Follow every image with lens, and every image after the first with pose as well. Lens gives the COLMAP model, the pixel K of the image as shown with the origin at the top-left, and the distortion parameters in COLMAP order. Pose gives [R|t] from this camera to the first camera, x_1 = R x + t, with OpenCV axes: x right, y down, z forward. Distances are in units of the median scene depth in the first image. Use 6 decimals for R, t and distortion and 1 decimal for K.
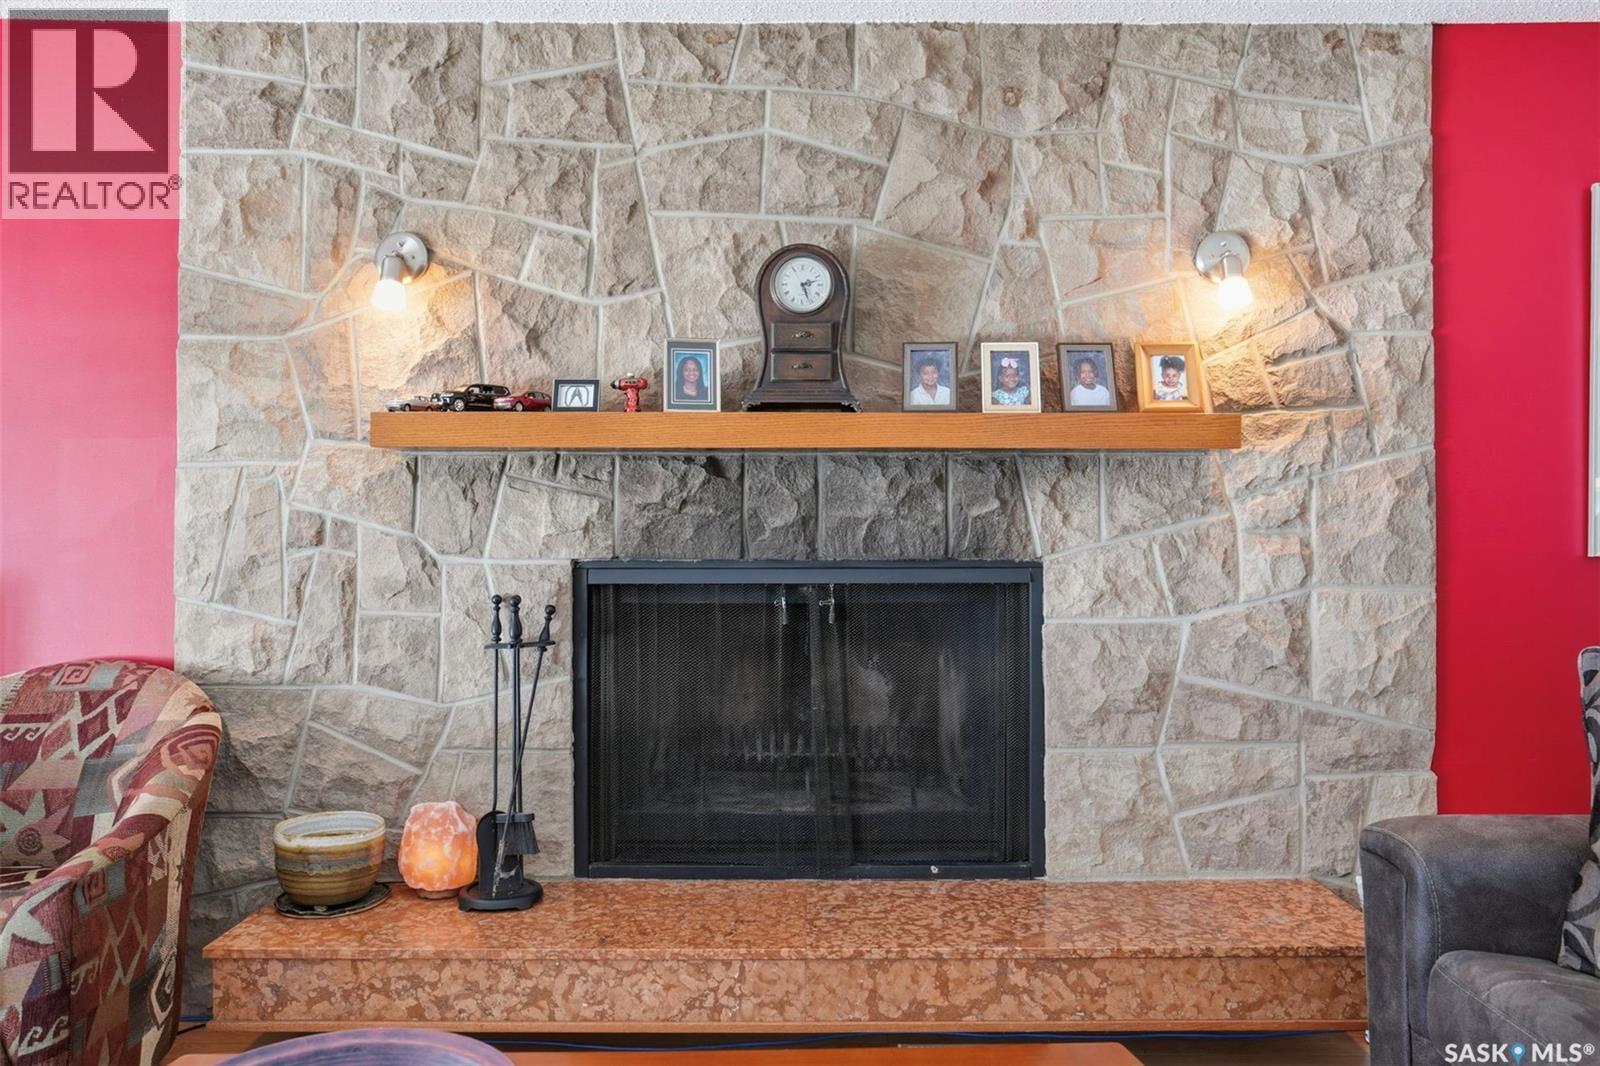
lens RADIAL K [[1146.9, 0, 802.2], [0, 1146.9, 519.3], [0, 0, 1]] dist [-0.065151, 0.090791]
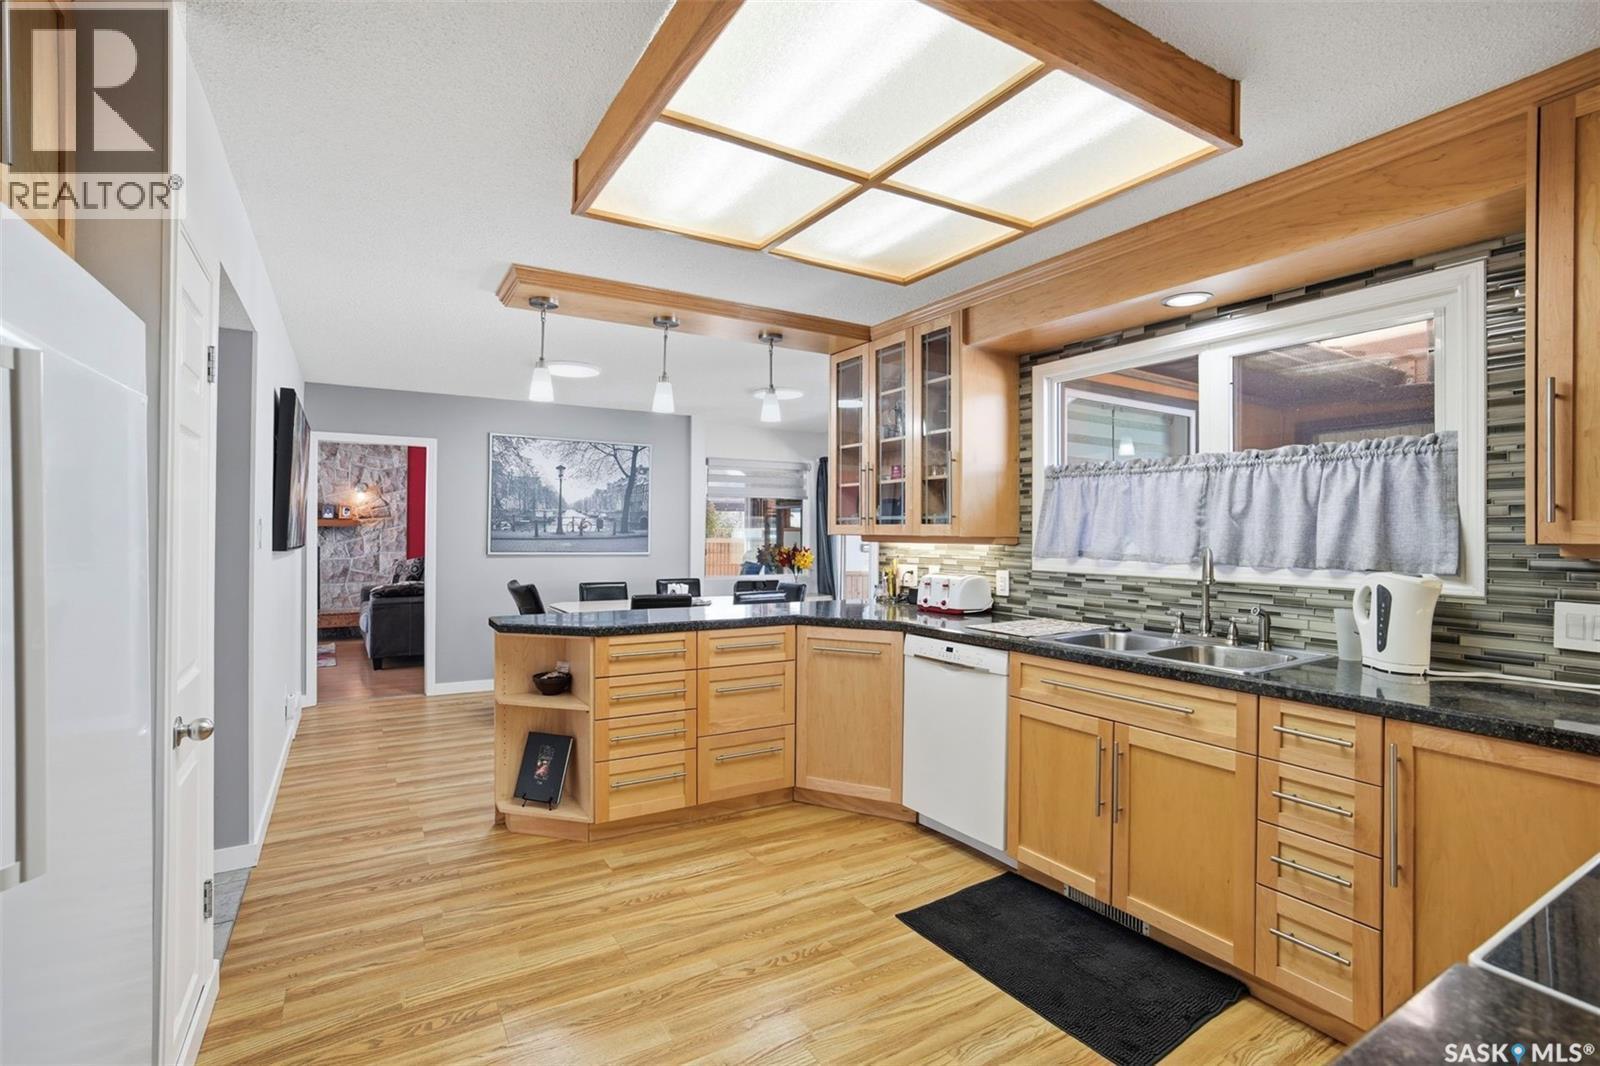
lens RADIAL K [[752.4, 0, 800.0], [0, 752.4, 533.0], [0, 0, 1]] dist [-0.037908, 0.000005]
pose [[0.857651, 0.011231, 0.514110, 0.347707], [-0.010087, 0.999937, -0.005017, -0.030015], [-0.514133, -0.000883, 0.857710, -2.909243]]
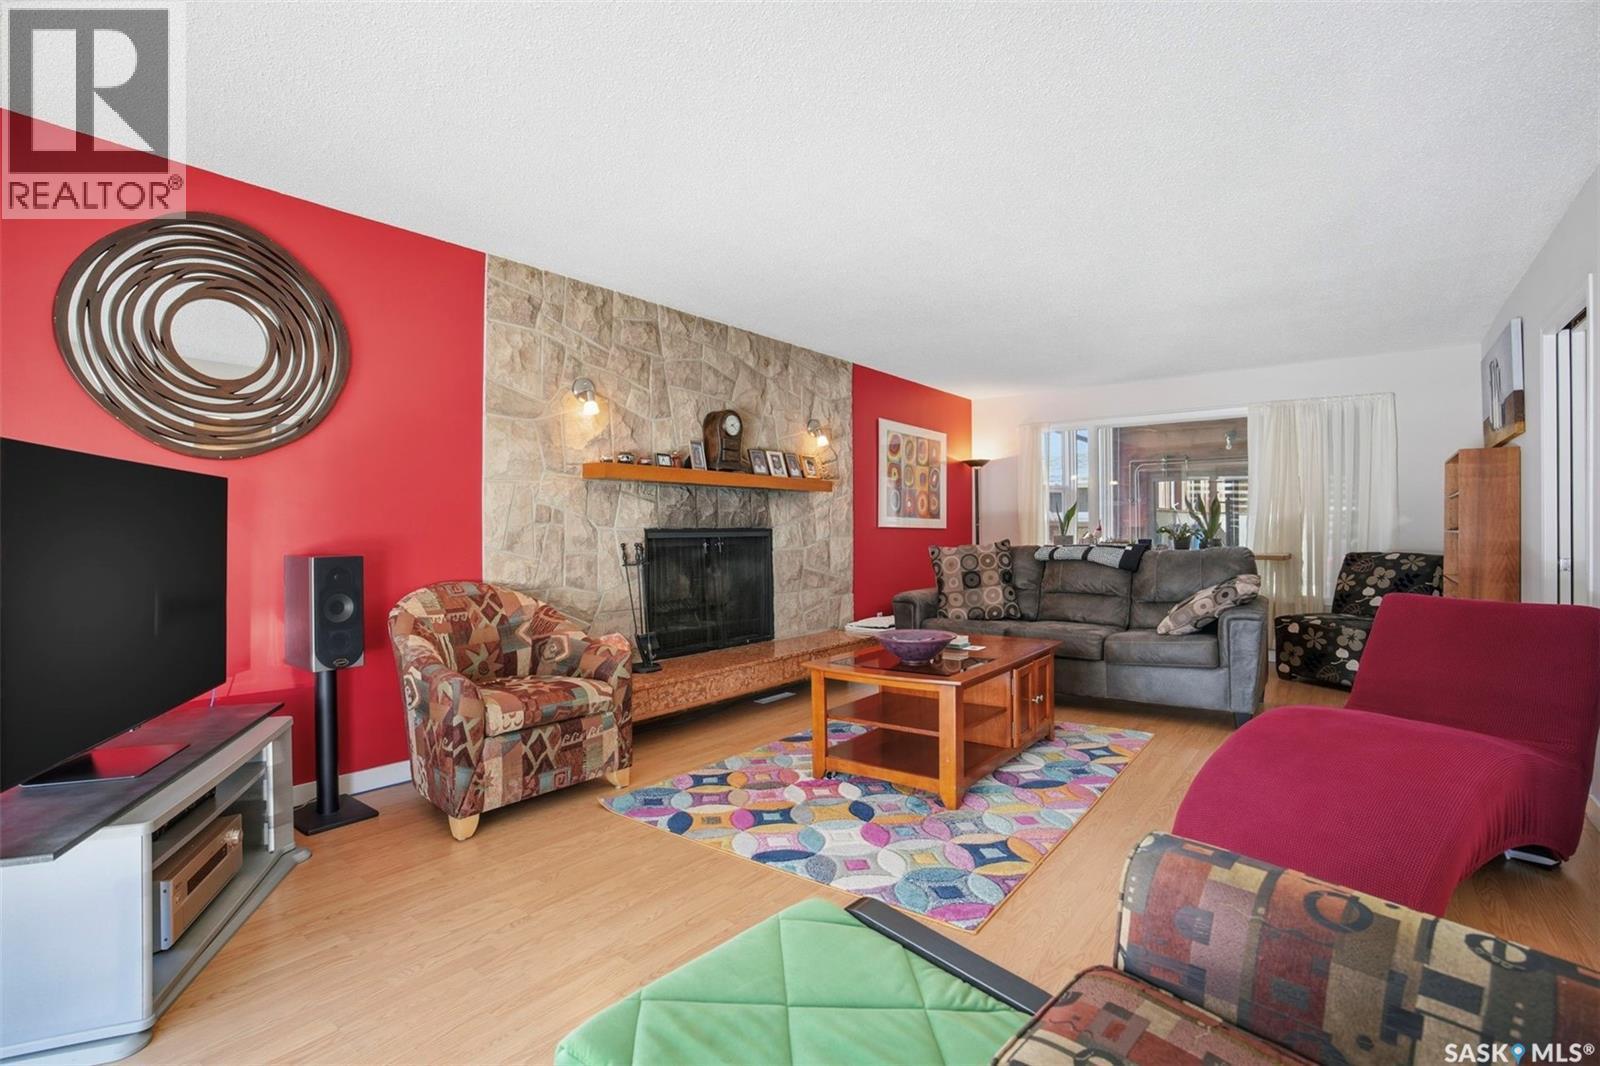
lens RADIAL K [[752.4, 0, 800.0], [0, 752.4, 533.0], [0, 0, 1]] dist [-0.037908, 0.000005]
pose [[0.623606, -0.006594, 0.781711, -1.217656], [-0.001094, 0.999956, 0.009308, 0.030473], [-0.781738, -0.006660, 0.623571, -0.221705]]
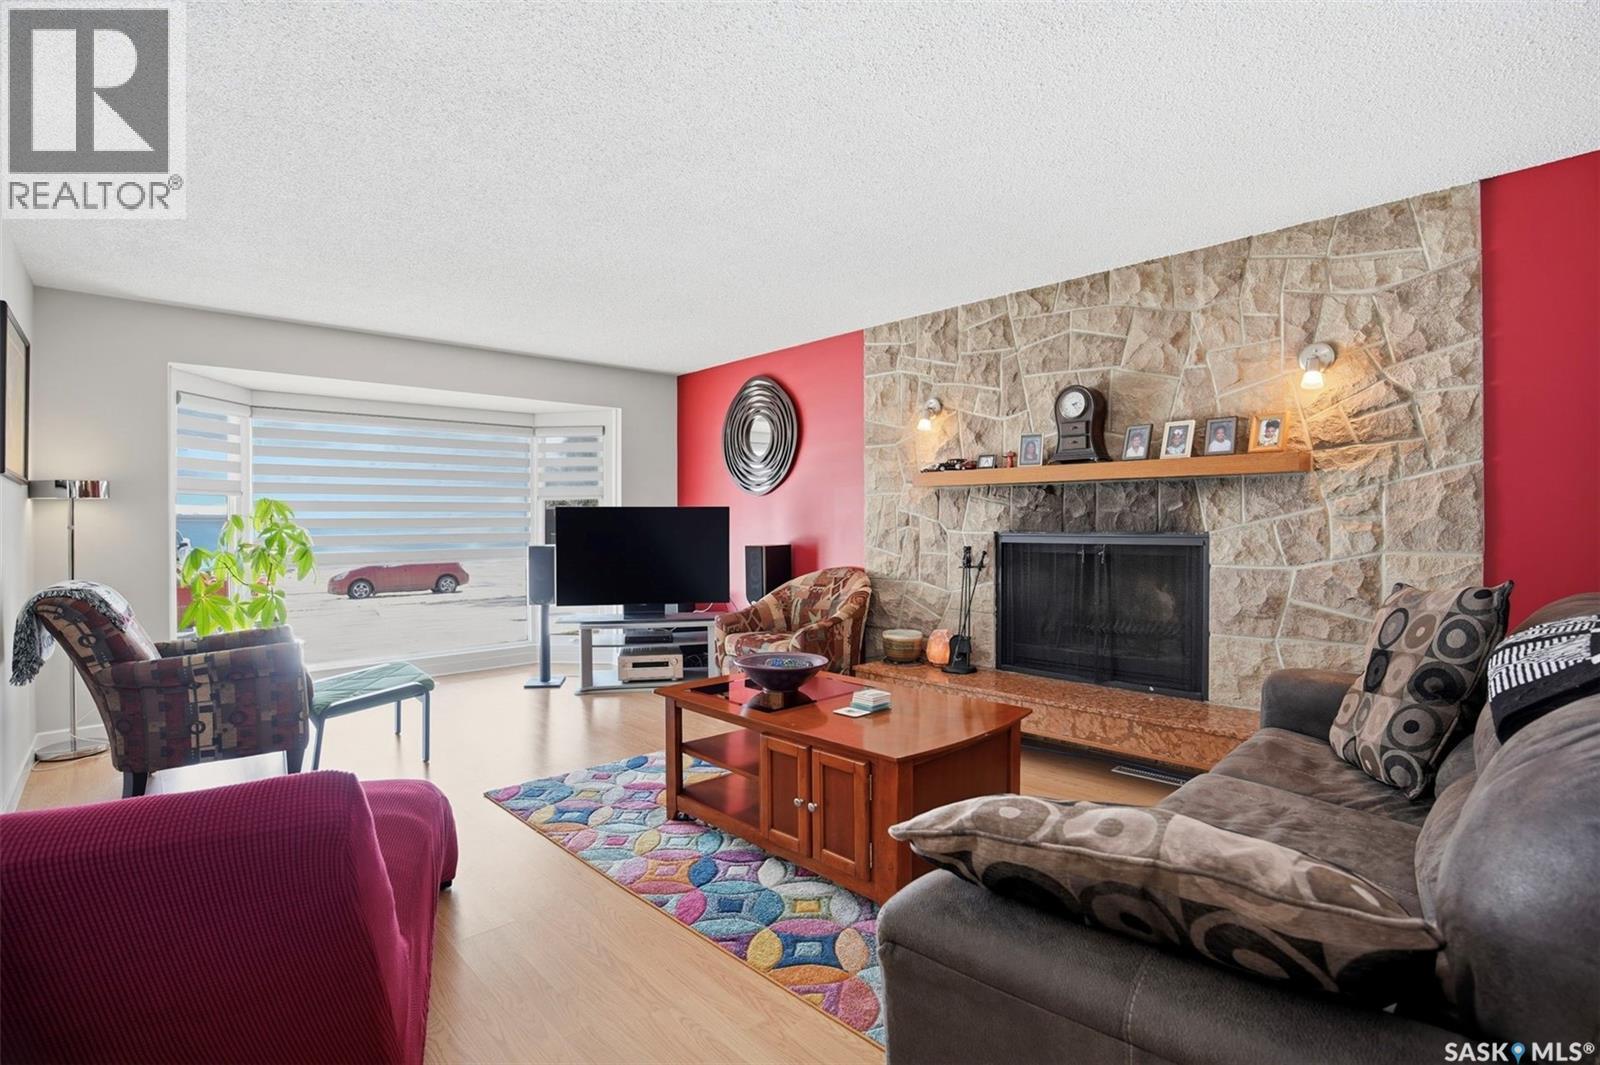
lens RADIAL K [[747.6, 0, 800.0], [0, 747.6, 532.5], [0, 0, 1]] dist [-0.091501, 0.037977]
pose [[0.684197, 0.006940, -0.729264, 0.626189], [0.013534, 0.999662, 0.022210, -0.001935], [0.729171, -0.025066, 0.683872, -0.313722]]
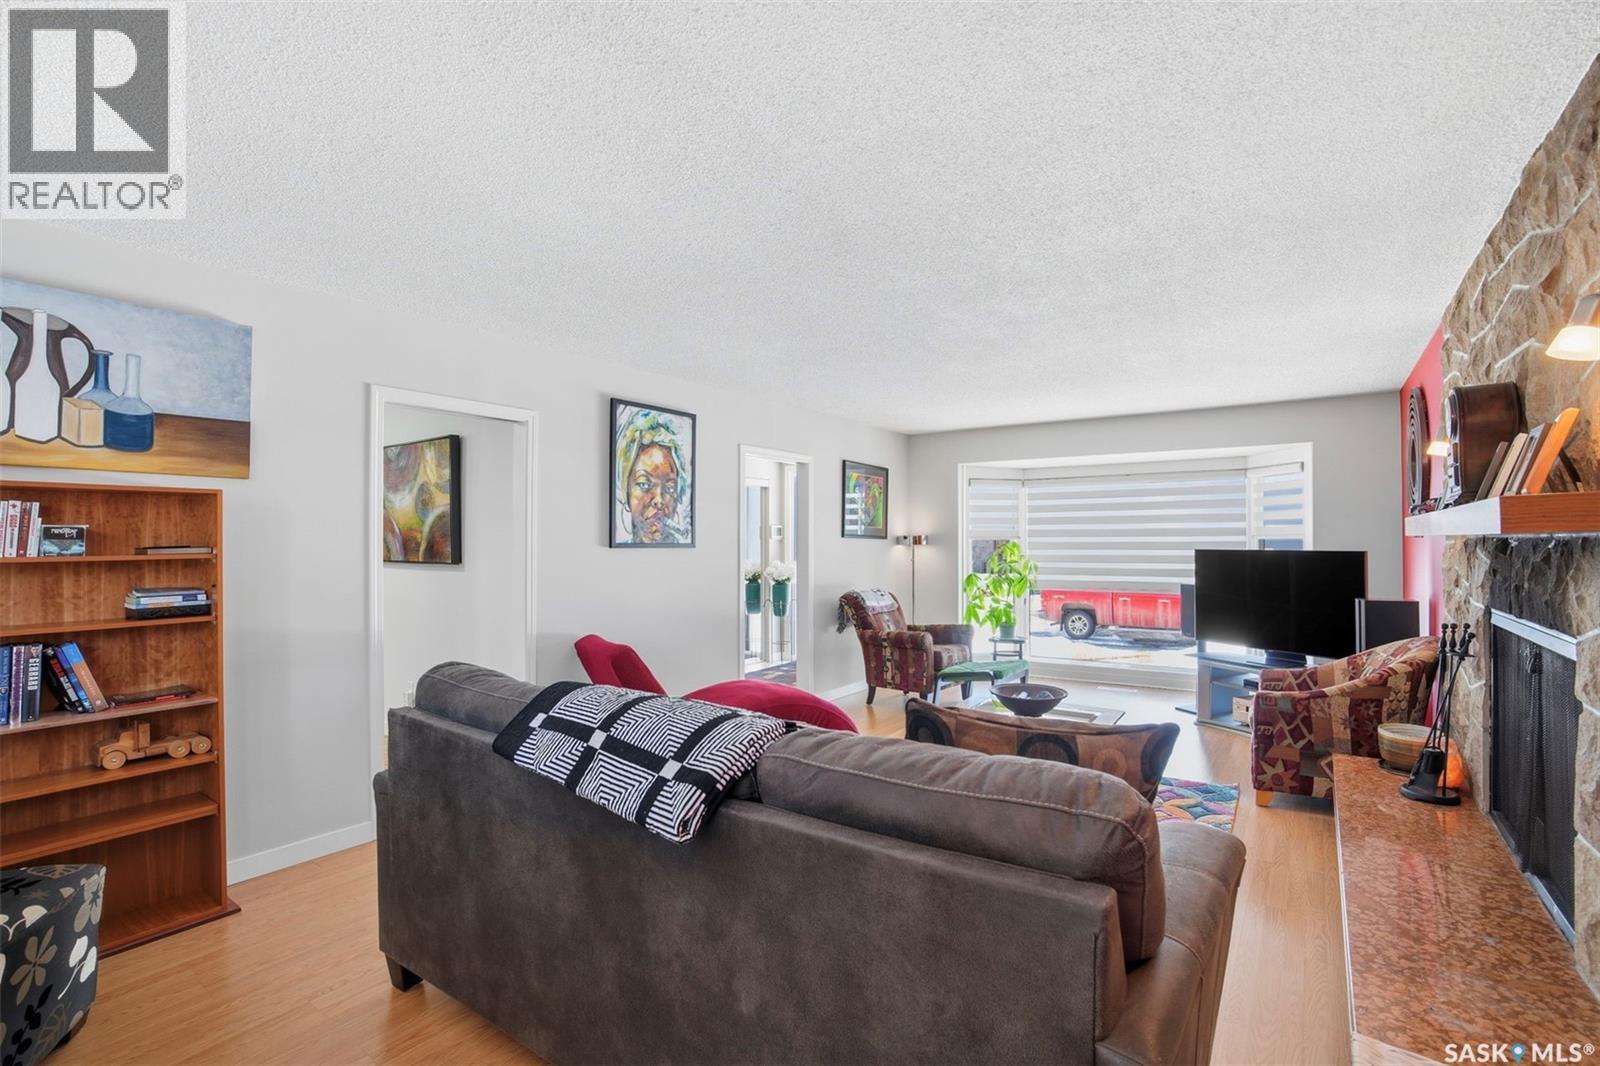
lens RADIAL K [[752.4, 0, 800.0], [0, 752.4, 533.0], [0, 0, 1]] dist [-0.037908, 0.000005]
pose [[-0.574095, -0.012373, -0.818695, 1.141556], [0.008617, 0.999739, -0.021151, -0.044688], [0.818744, -0.019197, -0.573838, 0.804717]]
